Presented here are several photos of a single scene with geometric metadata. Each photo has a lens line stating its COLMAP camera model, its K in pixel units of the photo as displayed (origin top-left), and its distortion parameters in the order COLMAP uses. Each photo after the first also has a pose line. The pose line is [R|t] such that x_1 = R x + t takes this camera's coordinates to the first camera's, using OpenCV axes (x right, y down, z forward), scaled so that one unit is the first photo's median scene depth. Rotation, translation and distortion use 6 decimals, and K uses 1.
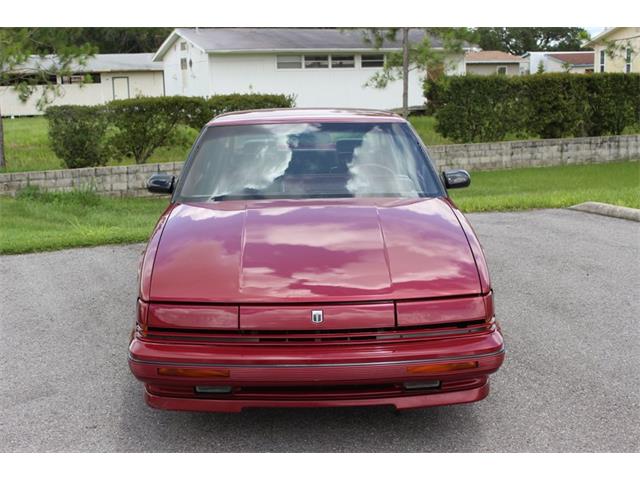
lens RADIAL K [[879.4, 0, 320.0], [0, 879.4, 240.0], [0, 0, 1]] dist [-0.032518, -0.052512]
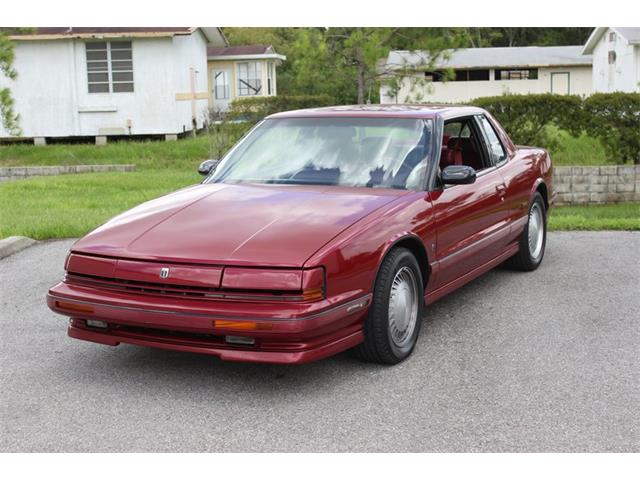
lens RADIAL K [[1009.0, 0, 322.0], [0, 1009.0, 257.4], [0, 0, 1]] dist [-0.001354, -0.073214]
pose [[0.887284, 0.081951, -0.453885, 0.110699], [-0.083015, 0.996393, 0.017619, 0.003312], [0.453692, 0.022046, 0.890886, -0.018010]]
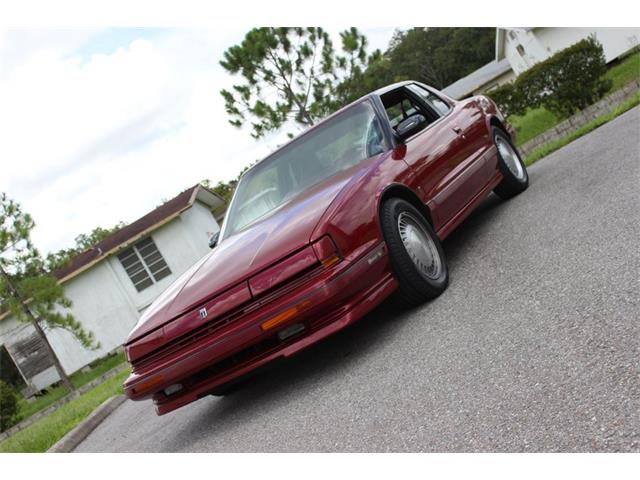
lens RADIAL K [[879.4, 0, 320.0], [0, 879.4, 240.0], [0, 0, 1]] dist [-0.032518, -0.052512]
pose [[0.780360, -0.402739, -0.478371, 0.108436], [0.401412, 0.909192, -0.110628, 0.027487], [0.479486, -0.105694, 0.871161, -0.005024]]
